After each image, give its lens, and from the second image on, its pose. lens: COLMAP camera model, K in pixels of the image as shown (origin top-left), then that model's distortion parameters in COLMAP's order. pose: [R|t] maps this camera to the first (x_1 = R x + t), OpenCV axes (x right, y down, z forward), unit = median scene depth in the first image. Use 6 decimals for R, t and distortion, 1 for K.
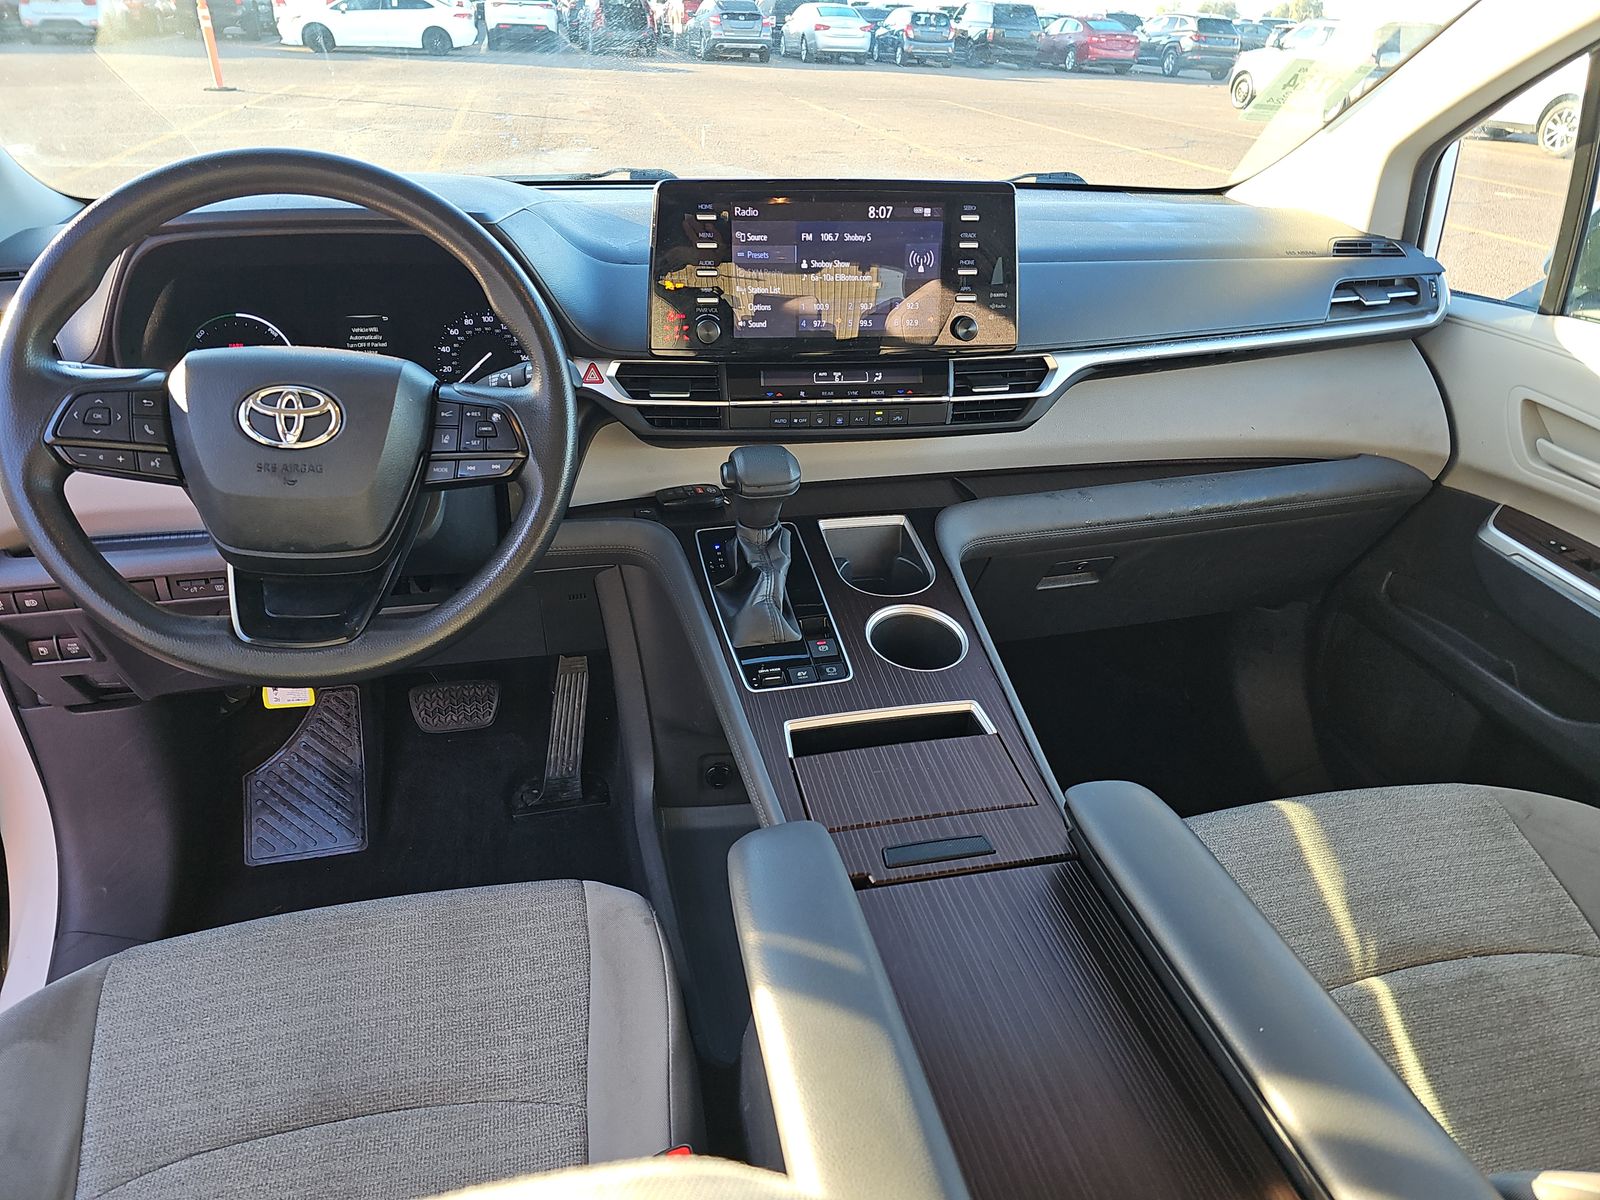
lens RADIAL K [[1093.3, 0, 808.7], [0, 1093.3, 610.4], [0, 0, 1]] dist [0.036772, -0.031933]
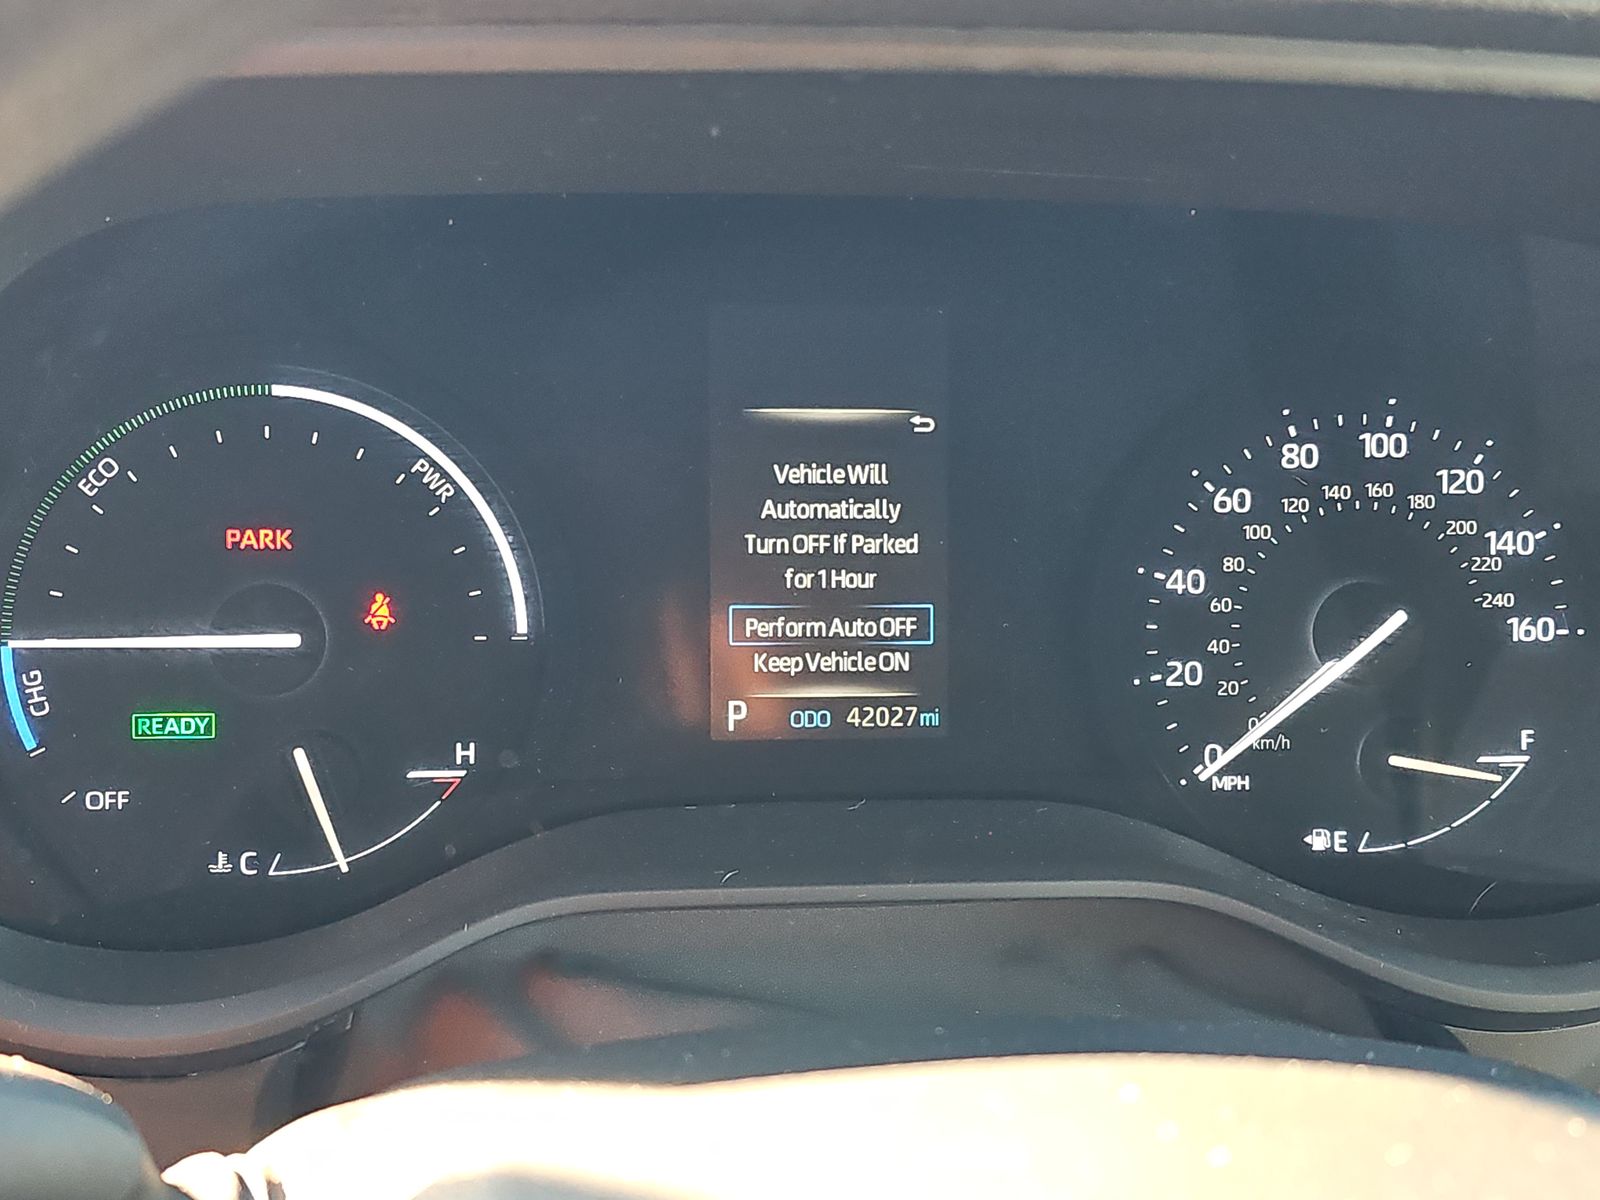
lens RADIAL K [[1093.3, 0, 795.6], [0, 1093.3, 595.9], [0, 0, 1]] dist [0.036772, -0.031933]
pose [[0.989055, 0.073356, -0.128022, -0.381177], [-0.075510, 0.997072, -0.012043, -0.228384], [0.126764, 0.021578, 0.991698, 0.786768]]
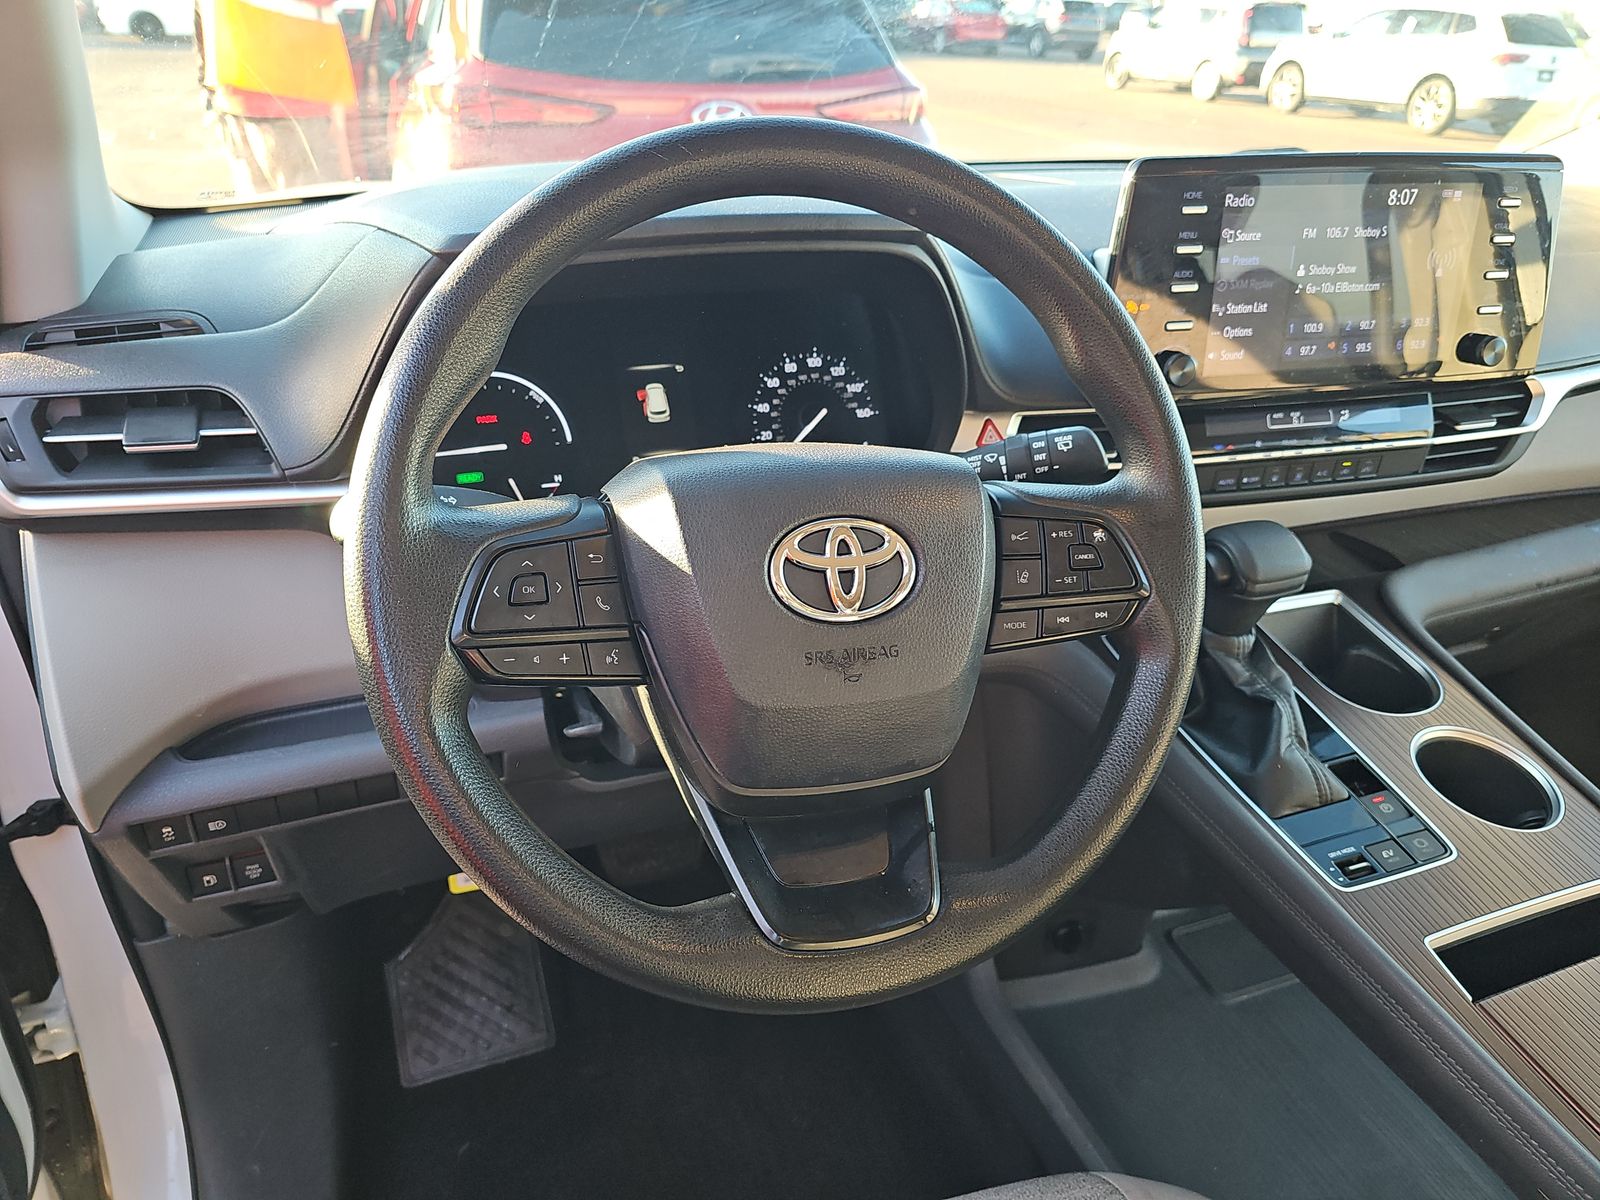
lens RADIAL K [[1093.3, 0, 786.7], [0, 1093.3, 602.6], [0, 0, 1]] dist [0.036772, -0.031933]
pose [[0.992788, -0.063226, 0.101855, -0.399329], [0.062857, 0.997999, 0.006839, -0.115635], [-0.102083, -0.000387, 0.994776, 0.291573]]
